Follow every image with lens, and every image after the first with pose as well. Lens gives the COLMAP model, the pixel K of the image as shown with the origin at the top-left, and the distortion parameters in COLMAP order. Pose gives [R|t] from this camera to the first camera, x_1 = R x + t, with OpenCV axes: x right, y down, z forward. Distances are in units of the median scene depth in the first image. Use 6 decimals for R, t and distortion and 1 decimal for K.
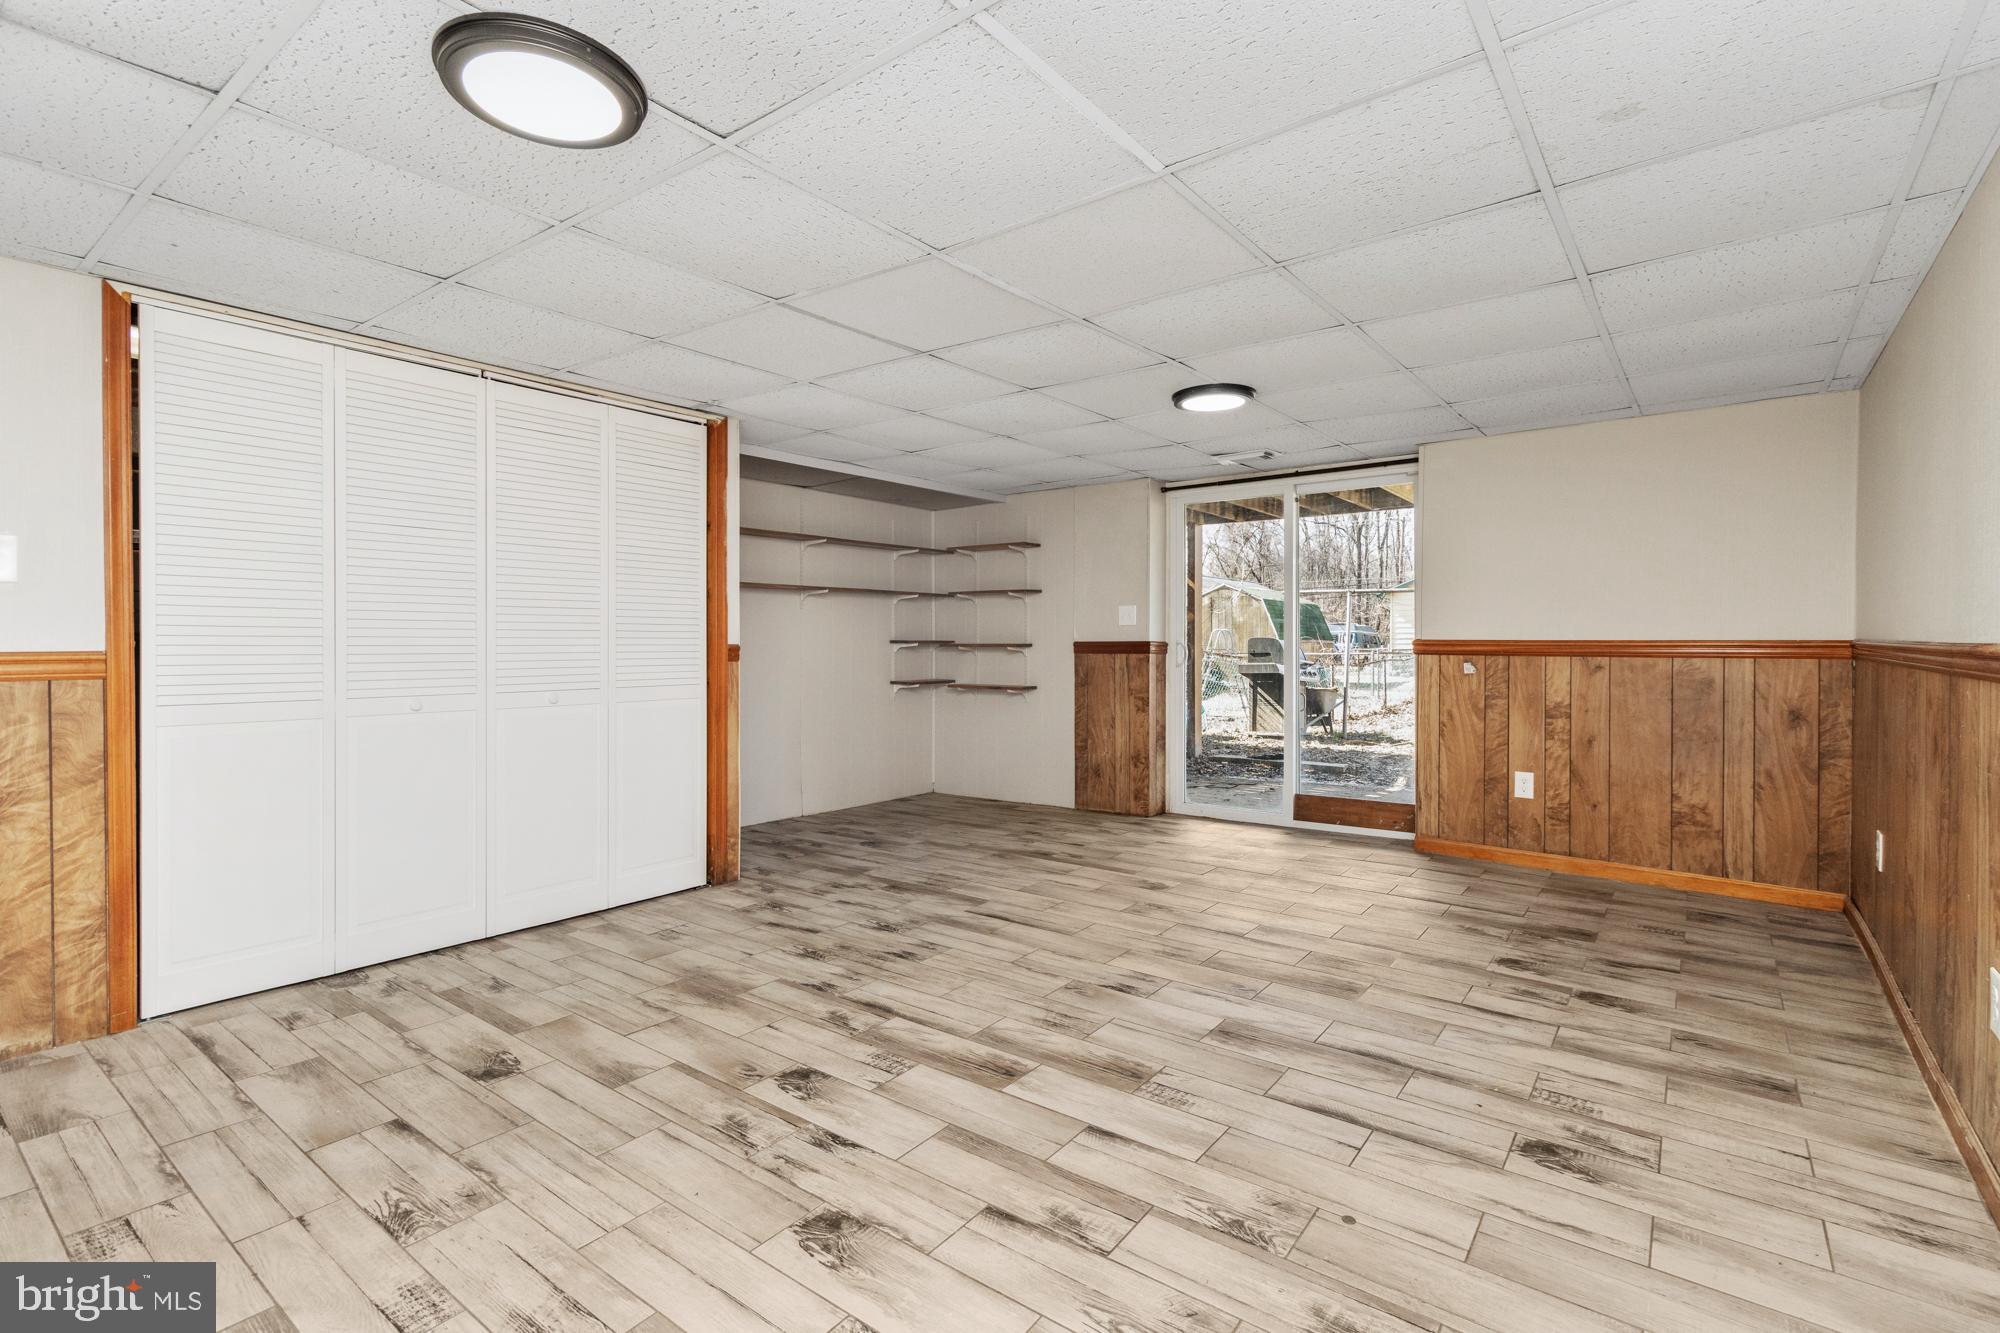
lens RADIAL K [[931.4, 0, 1015.3], [0, 931.4, 651.0], [0, 0, 1]] dist [0.000096, 0.001174]
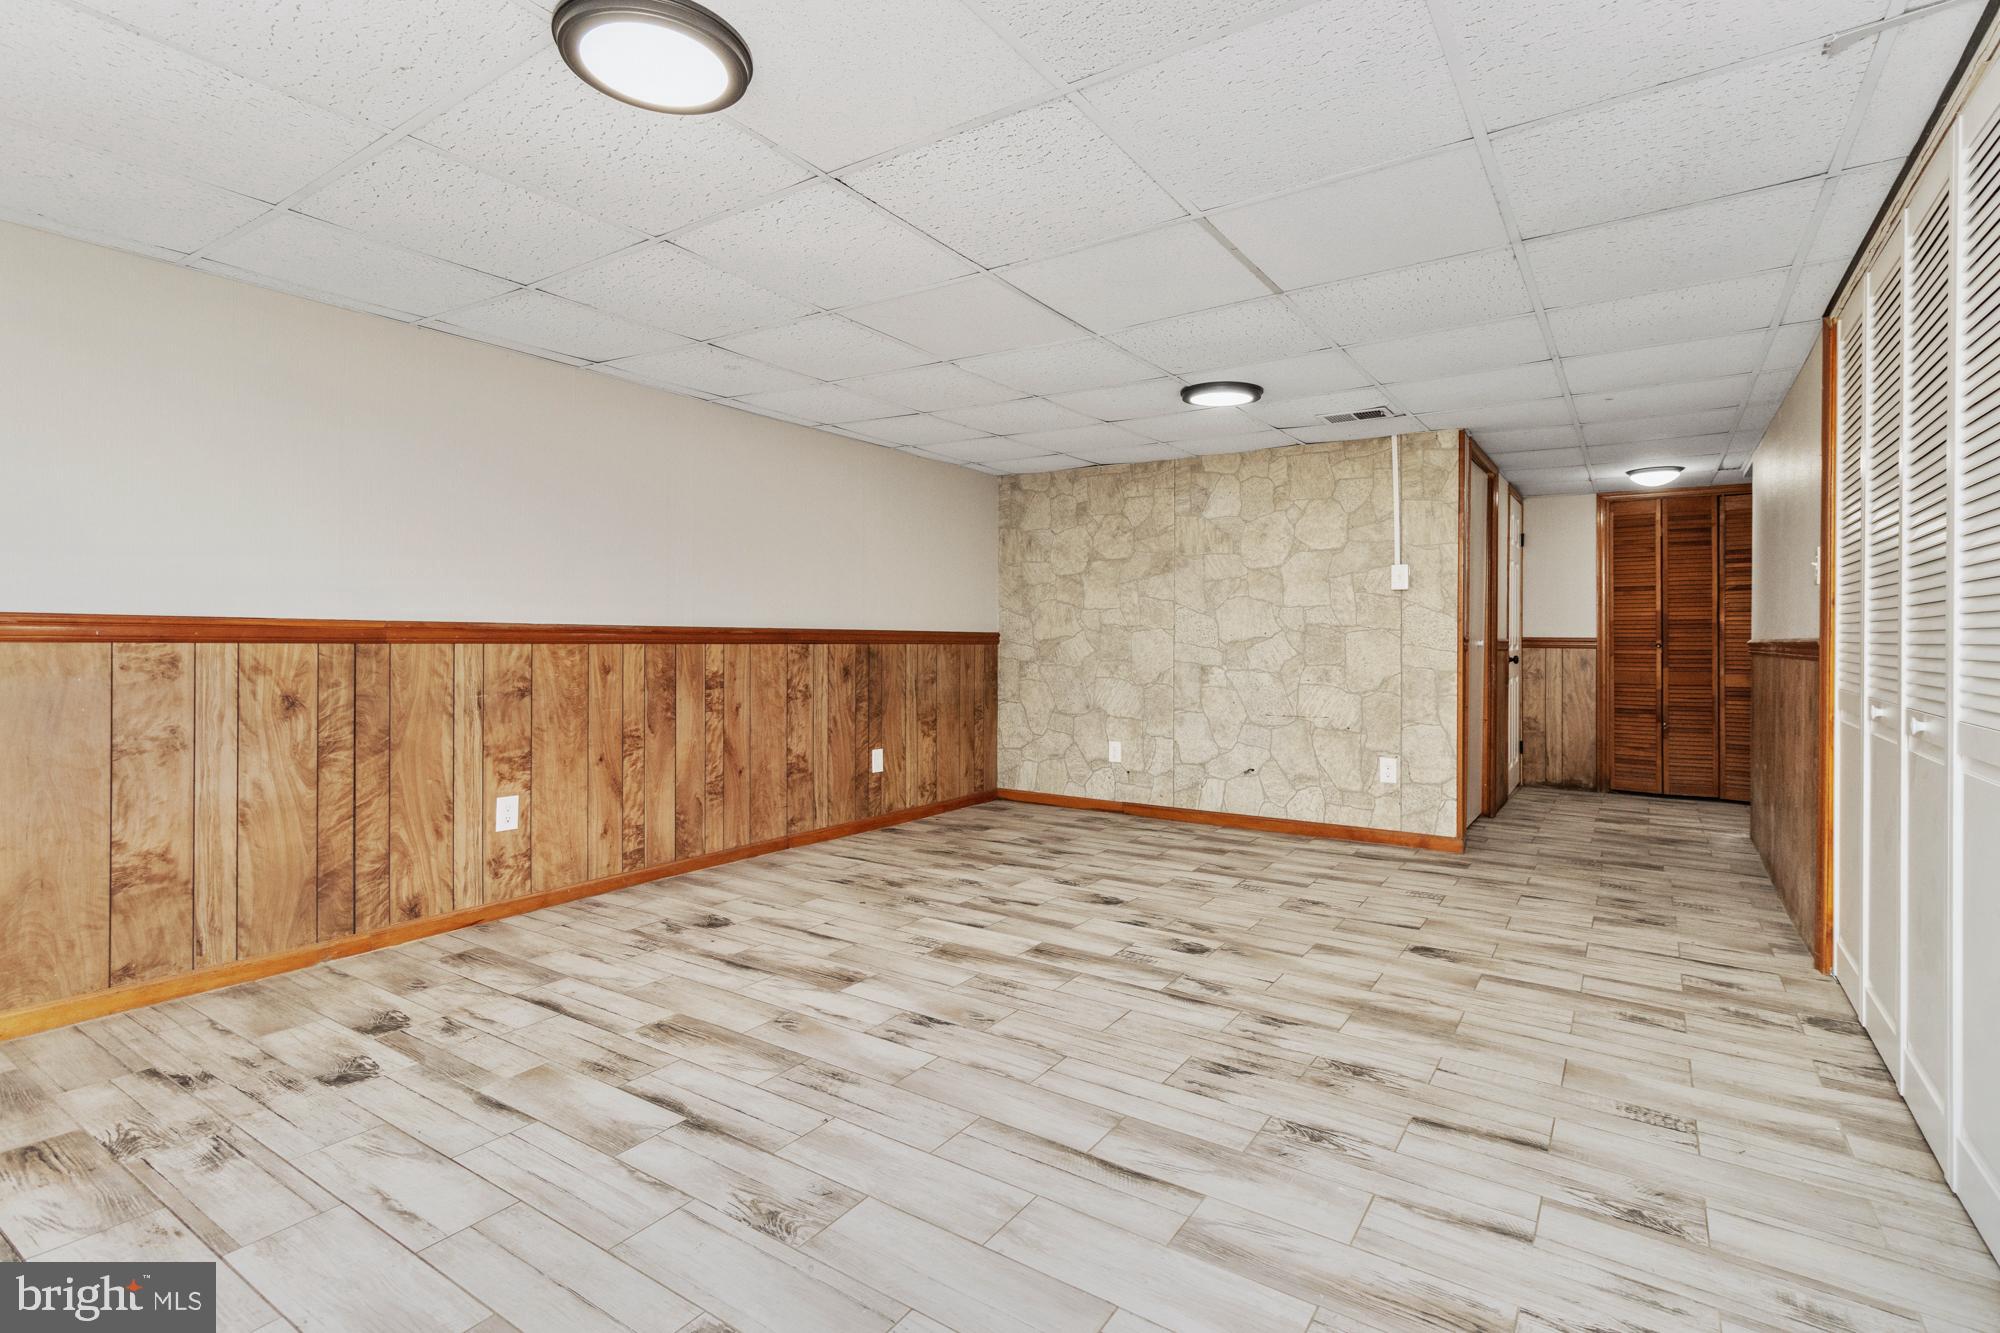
lens RADIAL K [[931.4, 0, 1007.9], [0, 931.4, 633.5], [0, 0, 1]] dist [0.000096, 0.001174]
pose [[-0.998608, -0.007800, -0.052170, 0.087652], [-0.008238, 0.999933, 0.008189, -0.005811], [0.052103, 0.008608, -0.998605, 1.839420]]
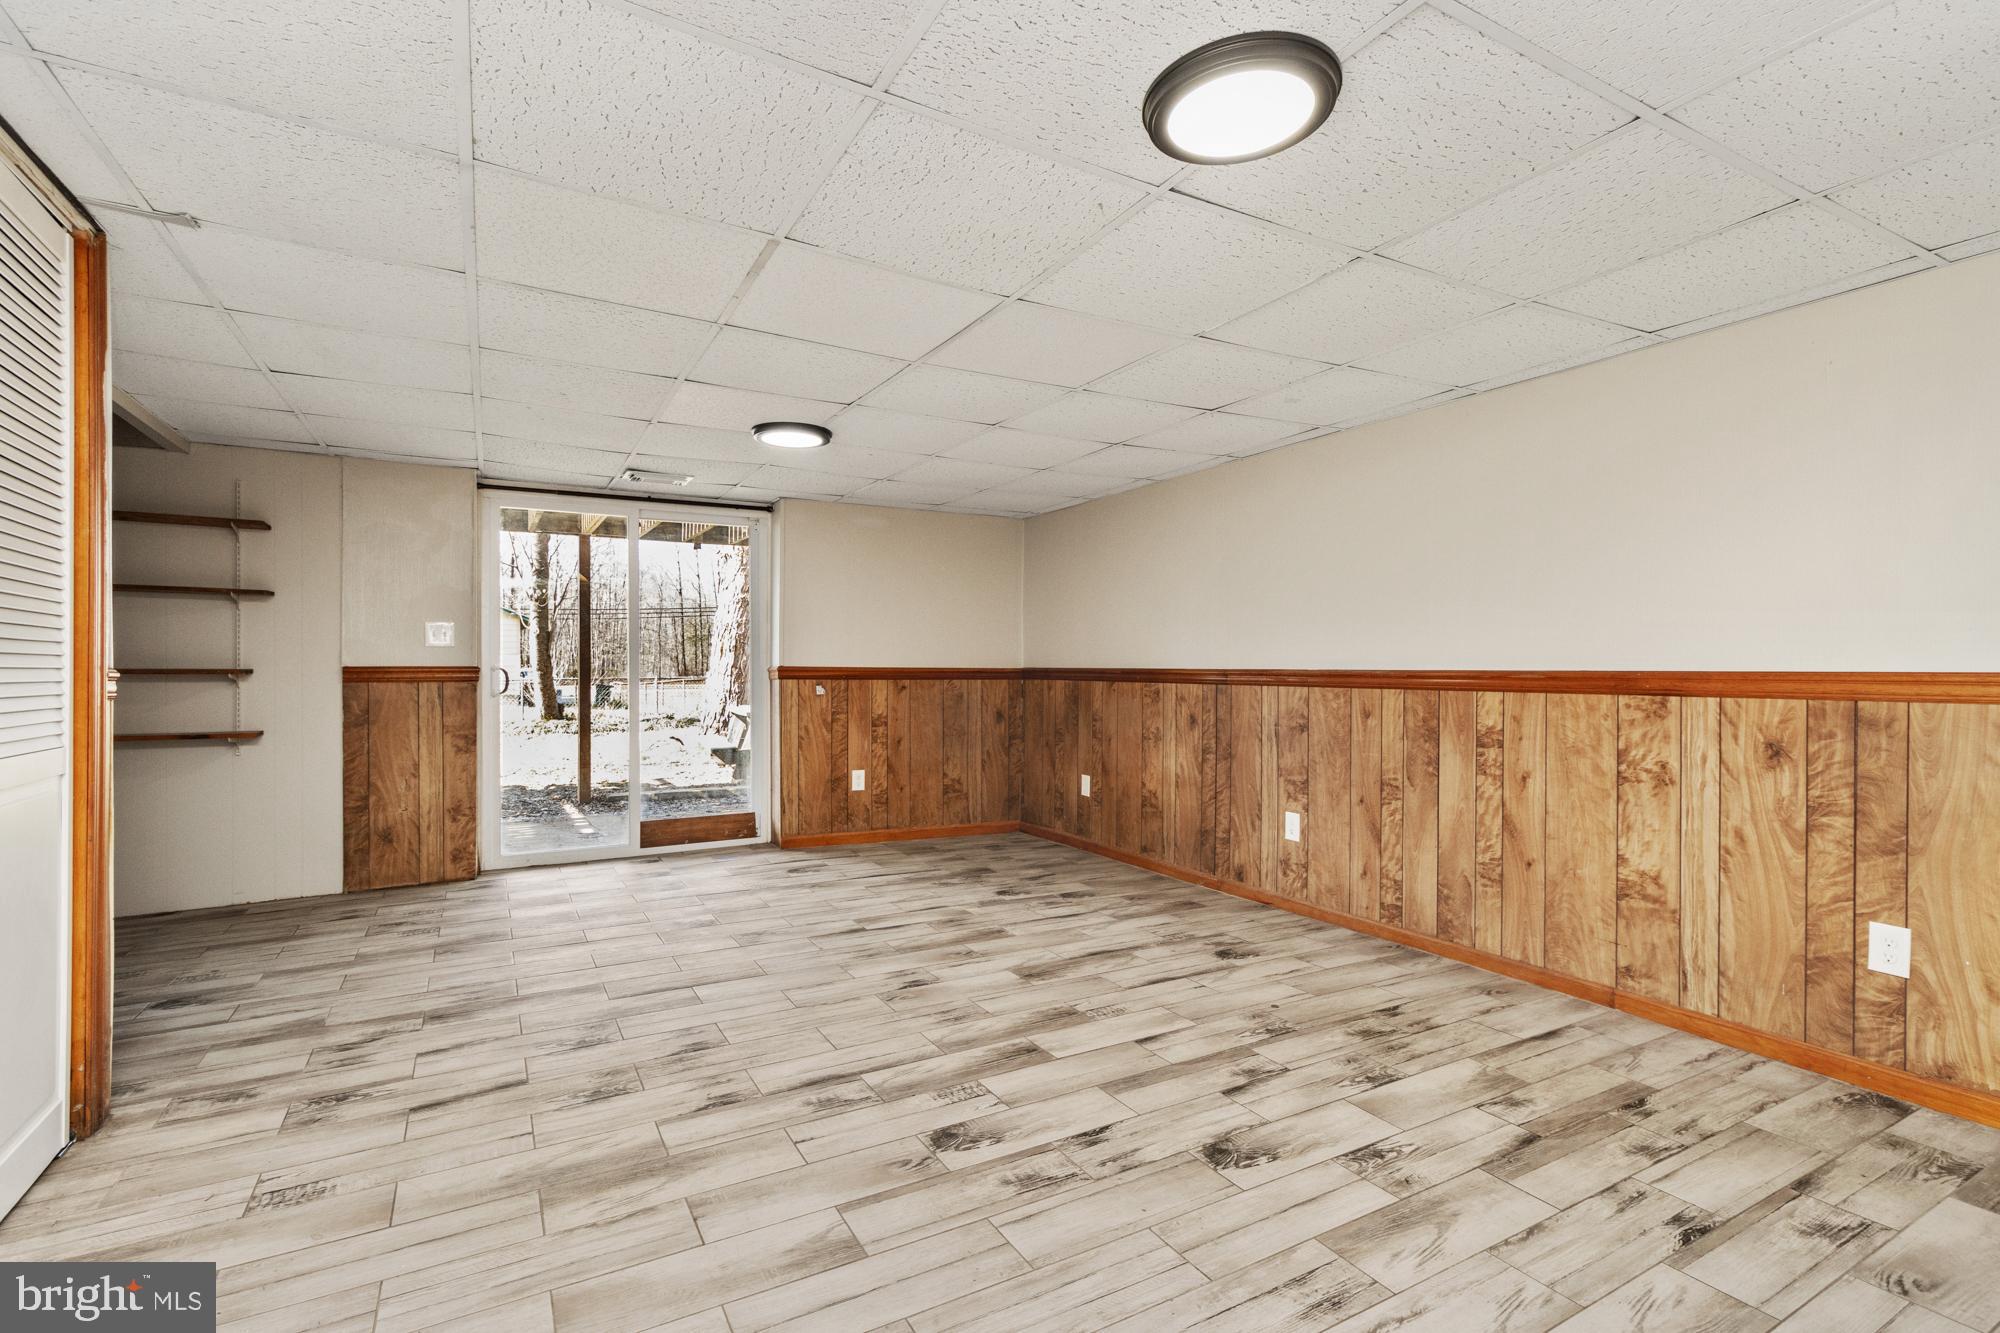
lens RADIAL K [[931.4, 0, 1009.7], [0, 931.4, 676.1], [0, 0, 1]] dist [0.000096, 0.001174]
pose [[0.393674, -0.003817, 0.919242, -0.830987], [0.007333, 0.999973, 0.001012, 0.001344], [-0.919221, 0.006342, 0.393691, 0.459857]]
